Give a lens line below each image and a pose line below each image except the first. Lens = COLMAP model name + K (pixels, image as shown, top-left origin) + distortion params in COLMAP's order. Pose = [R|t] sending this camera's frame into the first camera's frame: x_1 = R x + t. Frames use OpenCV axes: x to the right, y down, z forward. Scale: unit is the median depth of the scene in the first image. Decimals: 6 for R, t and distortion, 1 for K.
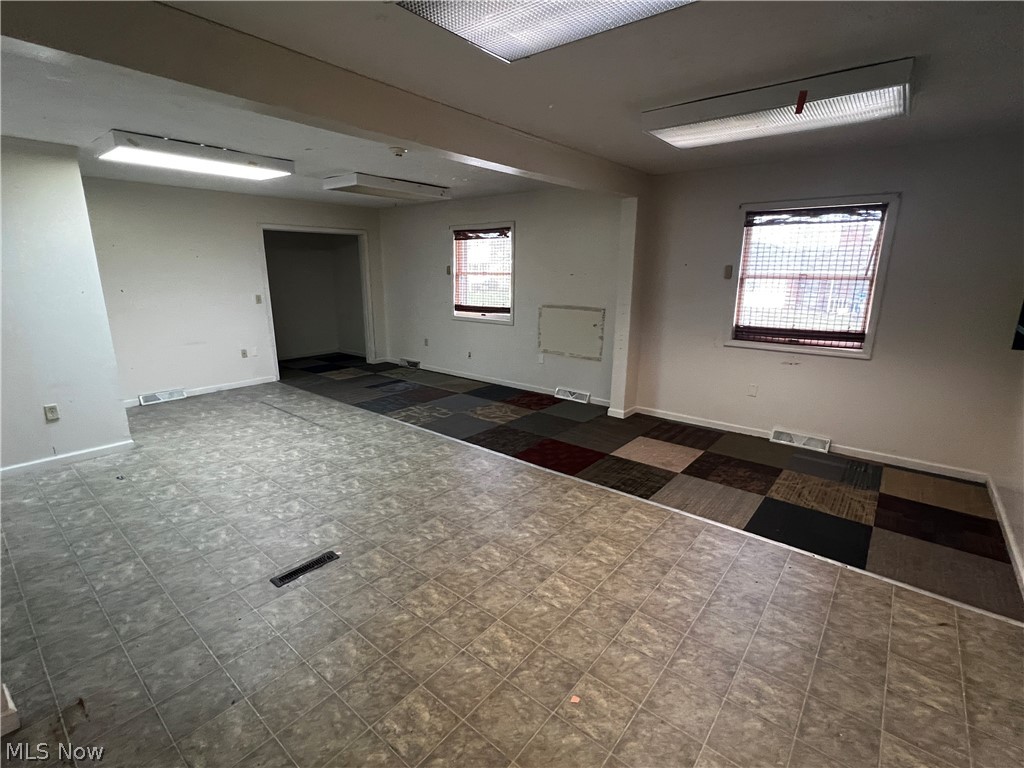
lens RADIAL K [[477.4, 0, 512.7], [0, 477.4, 383.1], [0, 0, 1]] dist [0.000721, 0.000788]
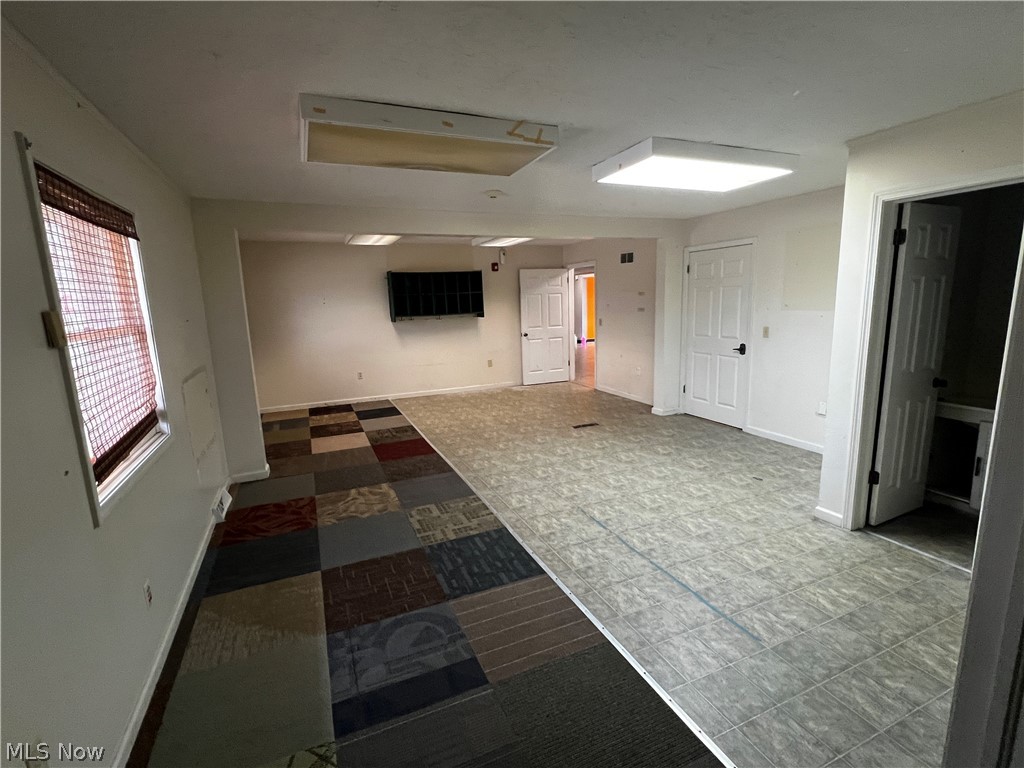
lens RADIAL K [[477.4, 0, 512.0], [0, 477.4, 385.9], [0, 0, 1]] dist [0.000721, 0.000788]
pose [[-0.891802, -0.059719, 0.448467, -0.617775], [0.133664, 0.912224, 0.387274, -0.389448], [-0.432230, 0.405316, -0.805541, 1.589585]]
